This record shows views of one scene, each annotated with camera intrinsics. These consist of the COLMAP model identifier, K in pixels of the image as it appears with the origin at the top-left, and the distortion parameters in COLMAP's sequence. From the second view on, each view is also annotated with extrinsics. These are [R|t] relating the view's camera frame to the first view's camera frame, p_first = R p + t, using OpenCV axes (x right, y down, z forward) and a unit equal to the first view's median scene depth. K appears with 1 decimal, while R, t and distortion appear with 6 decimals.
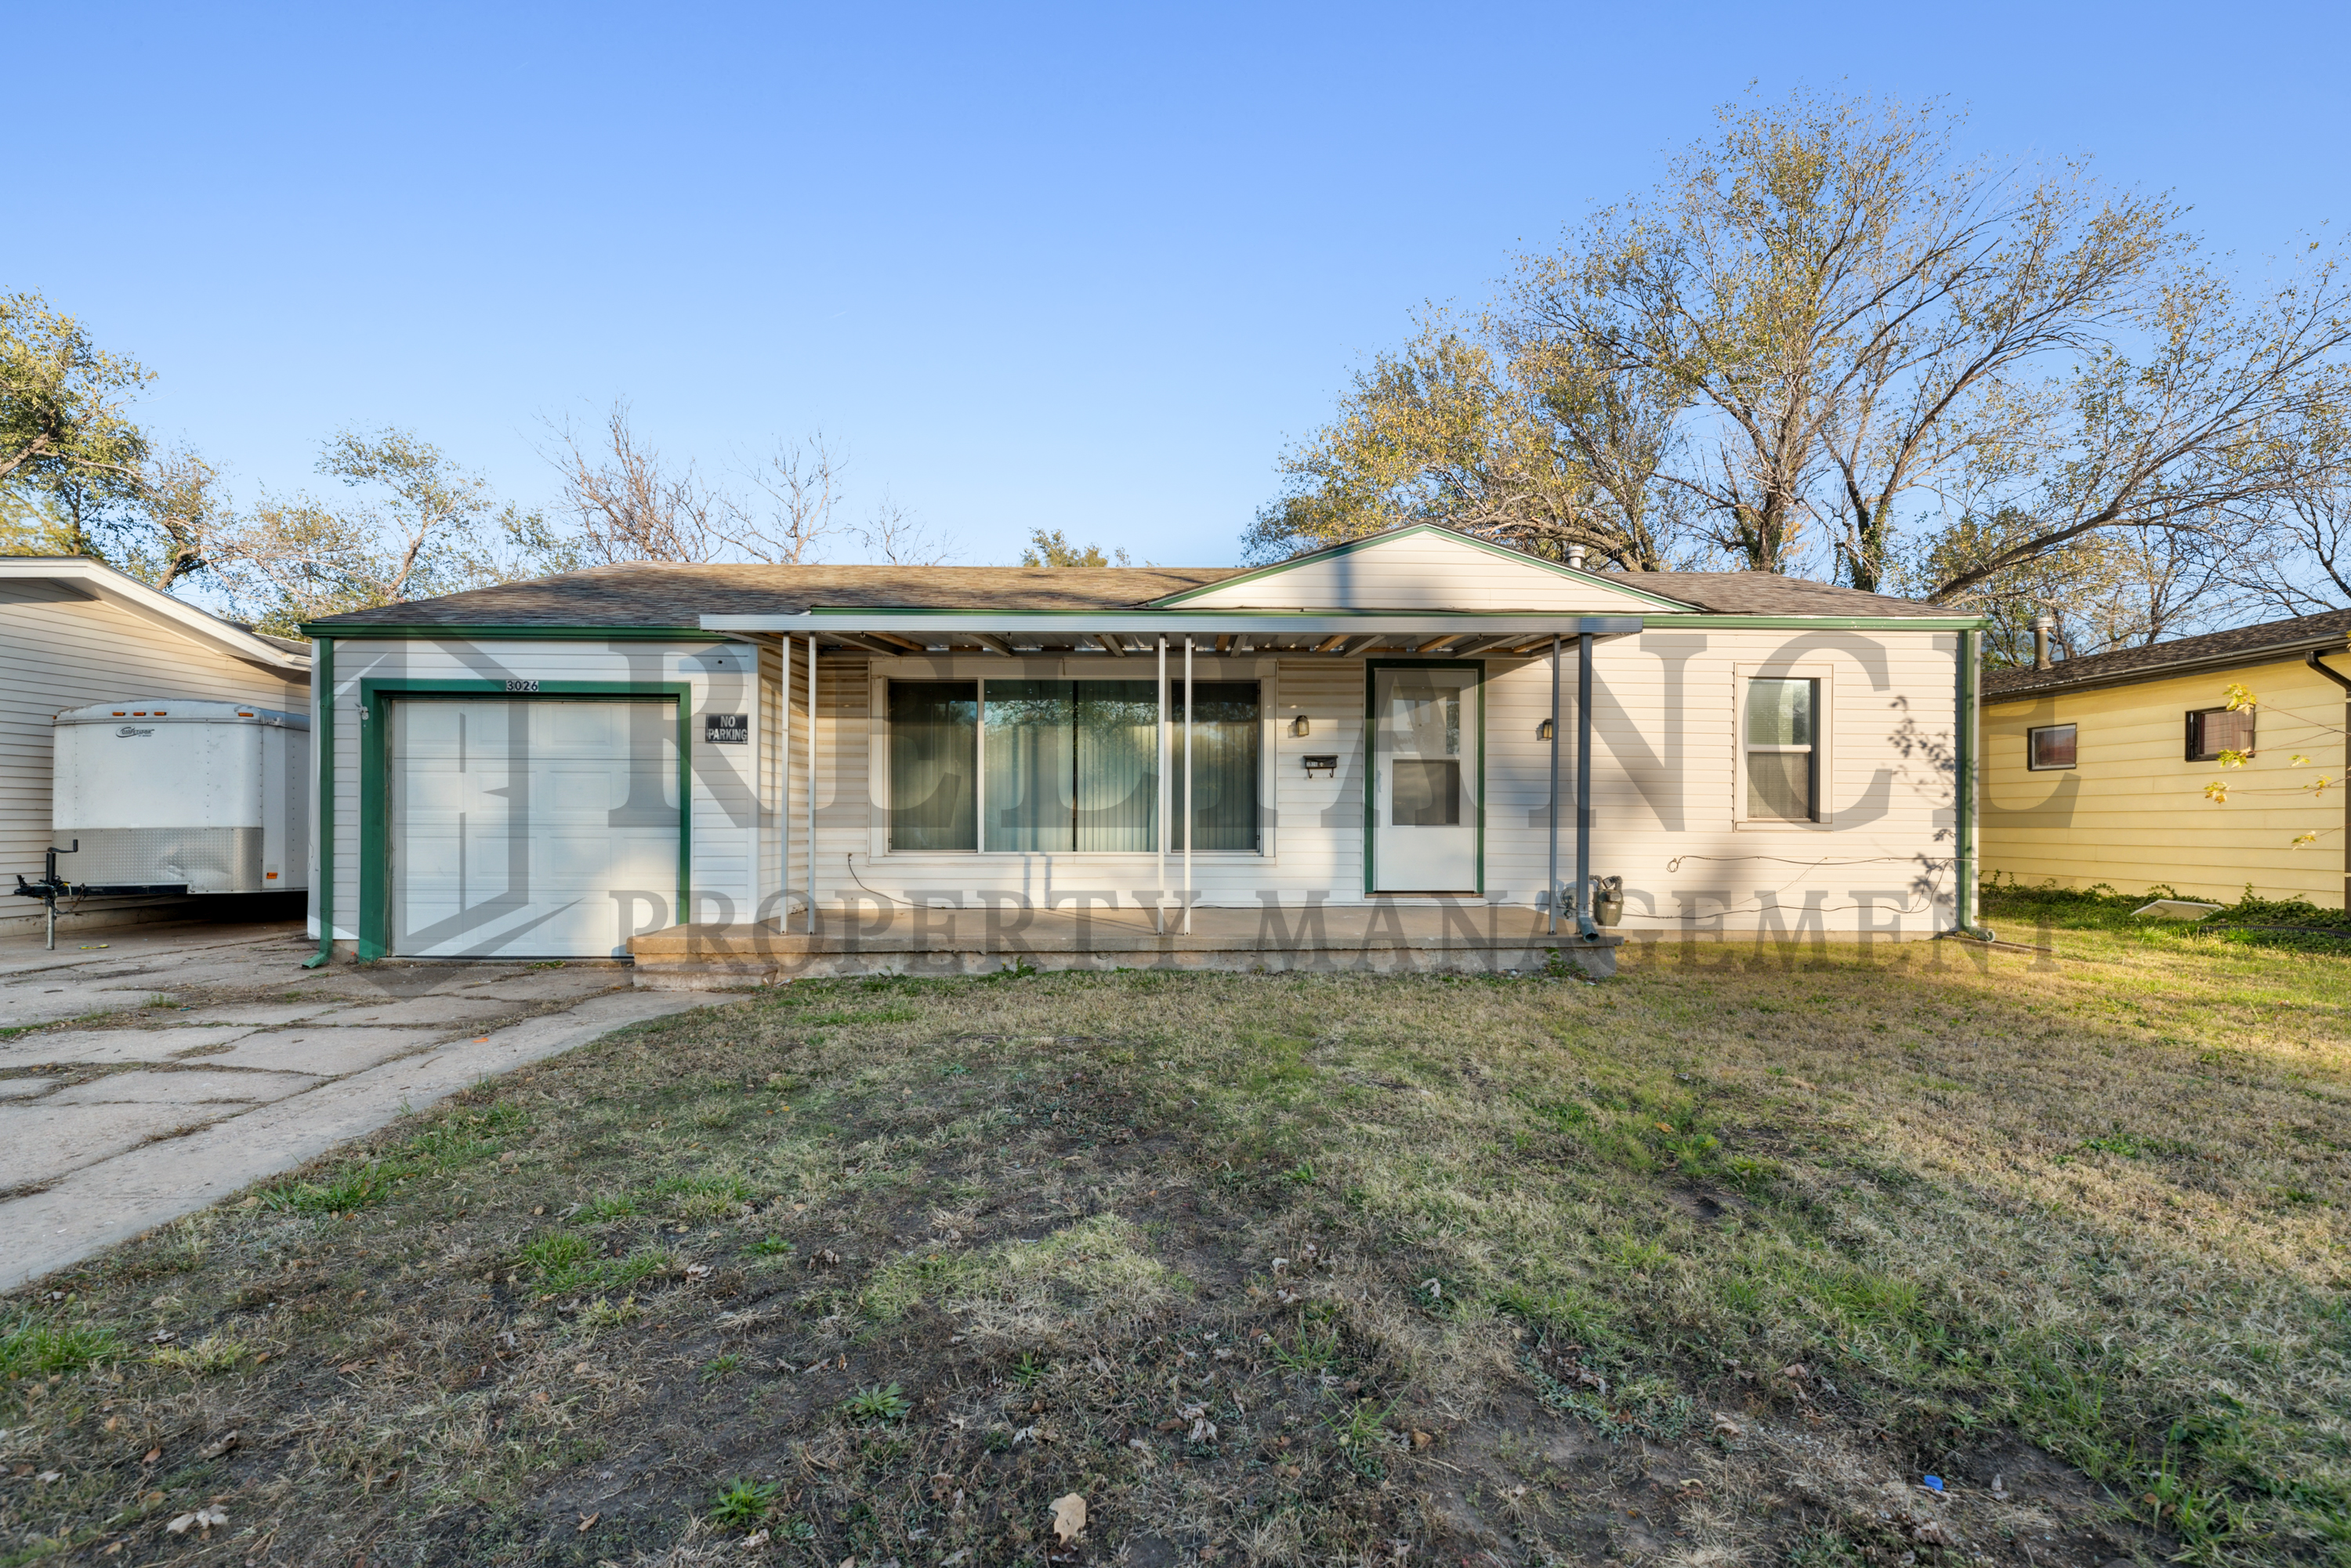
lens RADIAL K [[1046.6, 0, 1175.5], [0, 1046.6, 784.0], [0, 0, 1]] dist [0.001667, 0.000130]
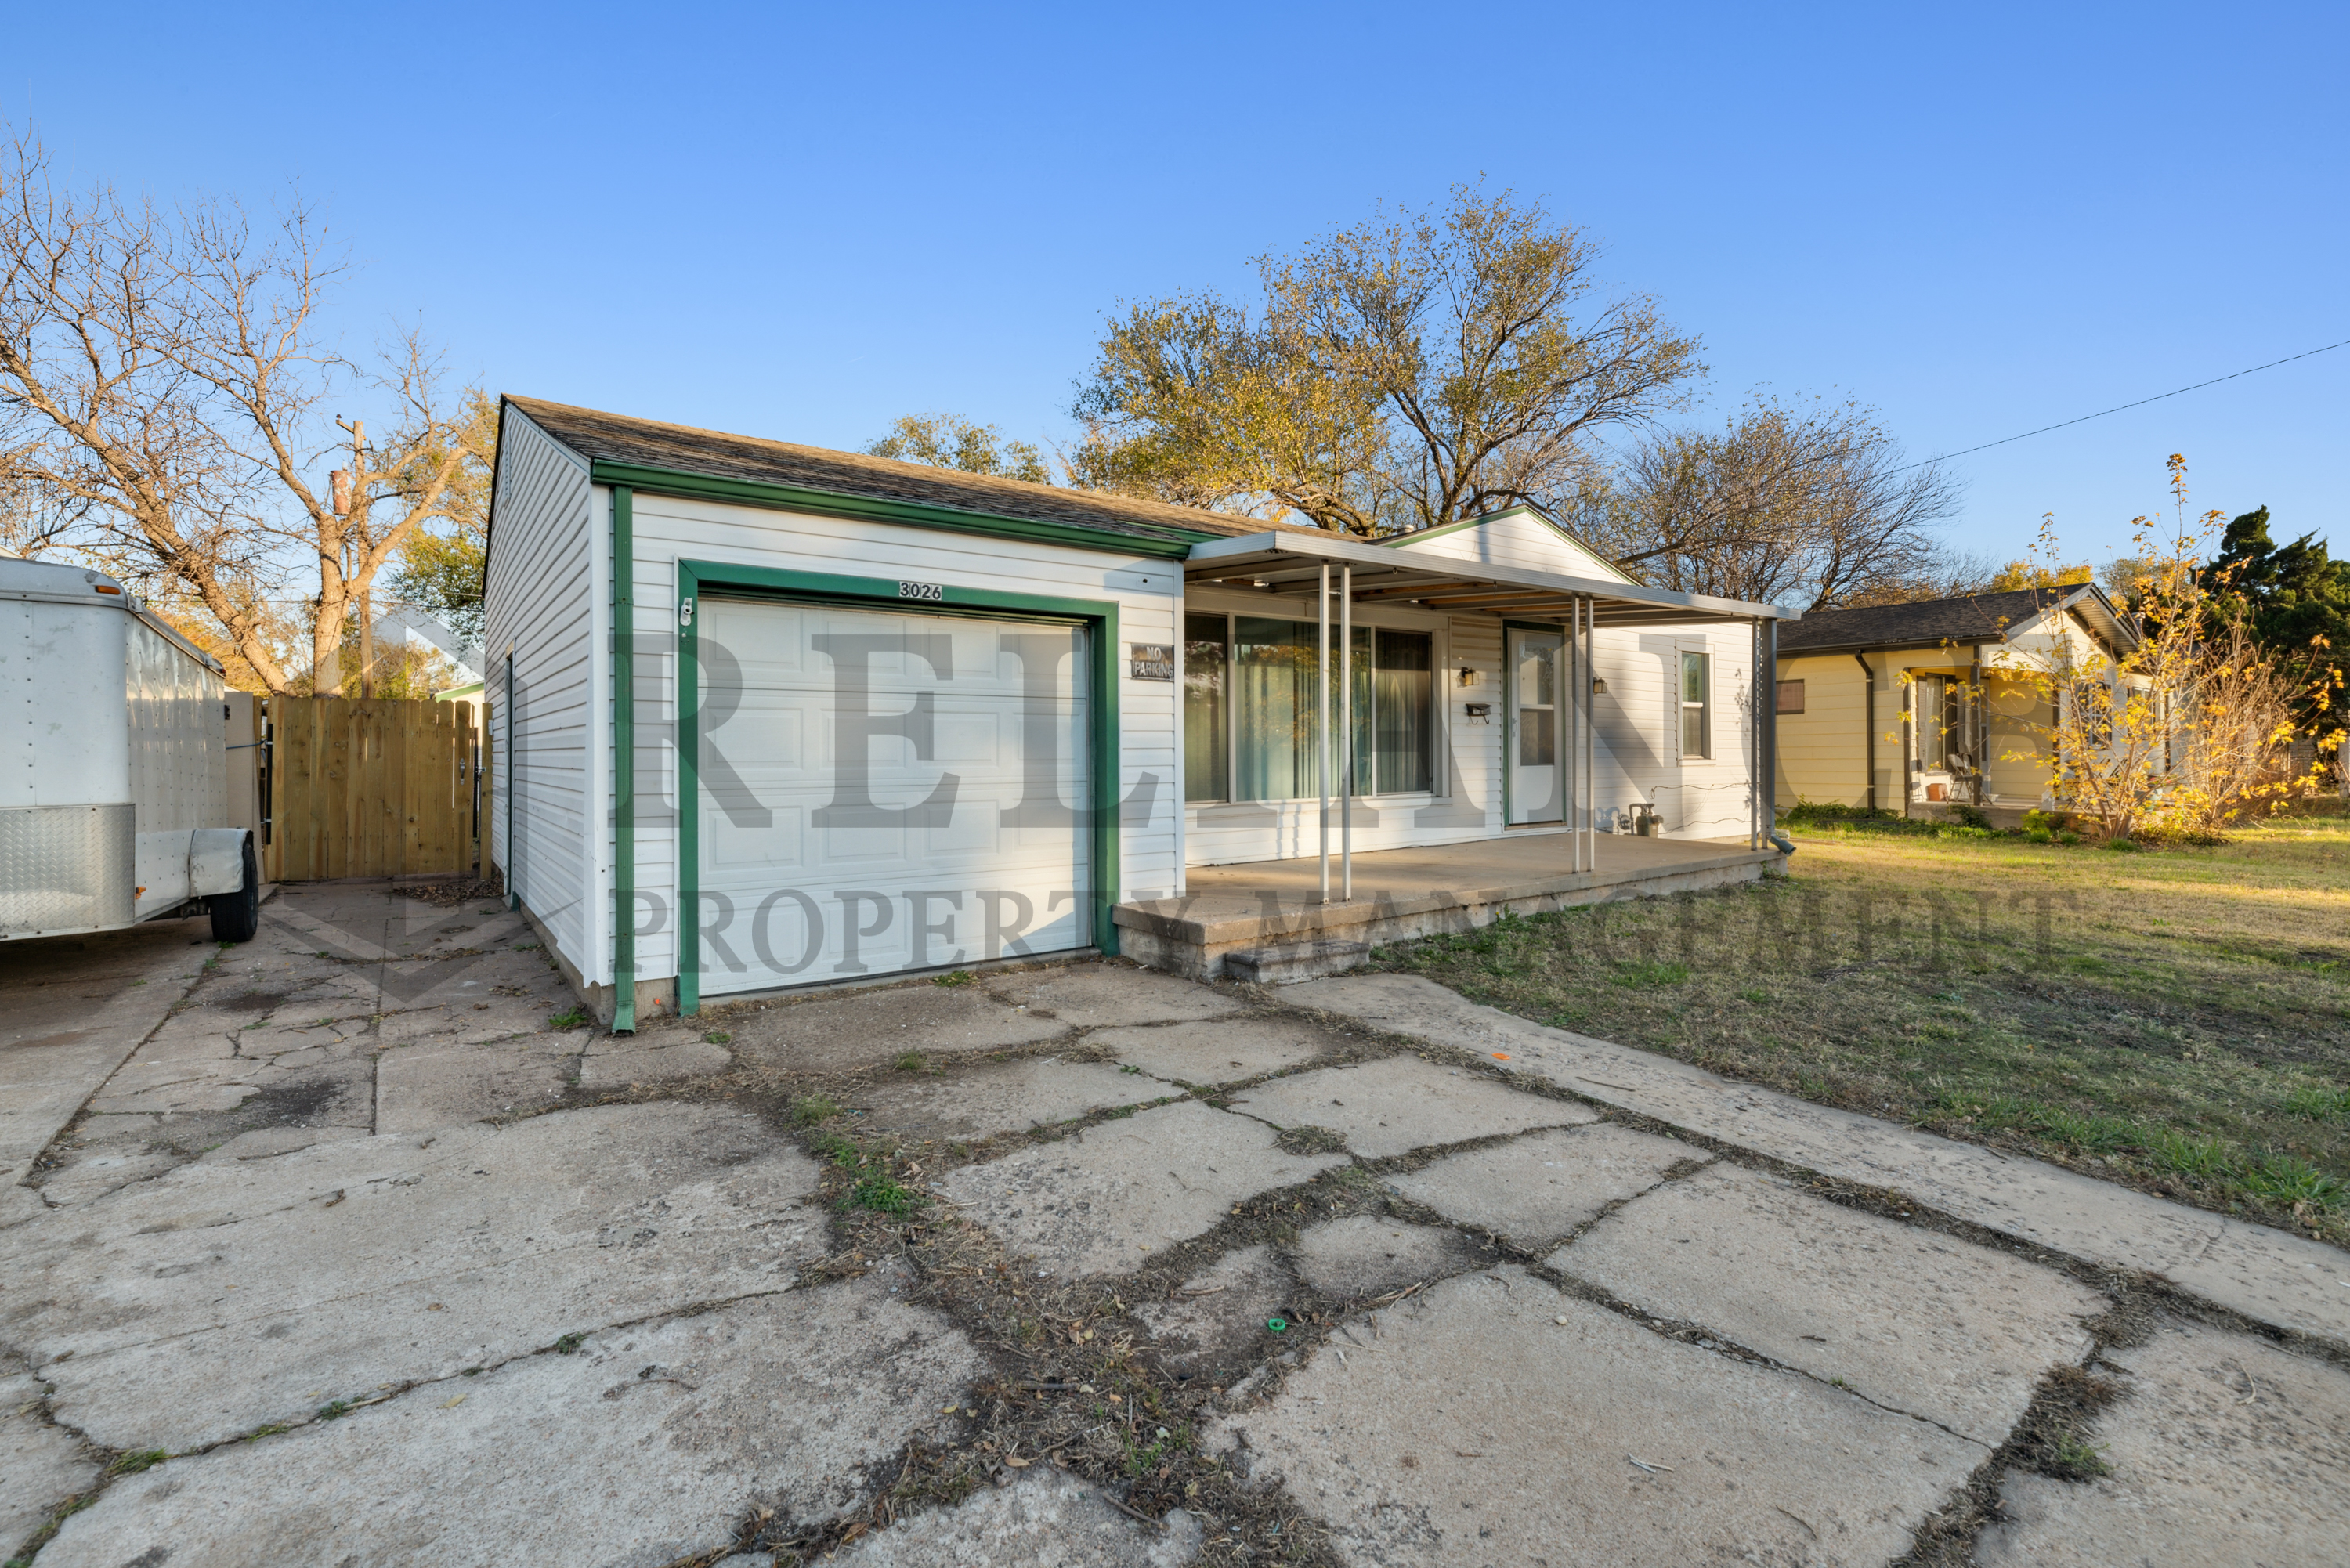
lens RADIAL K [[1044.2, 0, 1173.3], [0, 1044.2, 733.1], [0, 0, 1]] dist [-0.000085, -0.000002]
pose [[0.826803, 0.002019, 0.562488, -0.744159], [-0.010122, 0.999885, 0.011291, -0.006043], [-0.562400, -0.015029, 0.826729, 0.270420]]
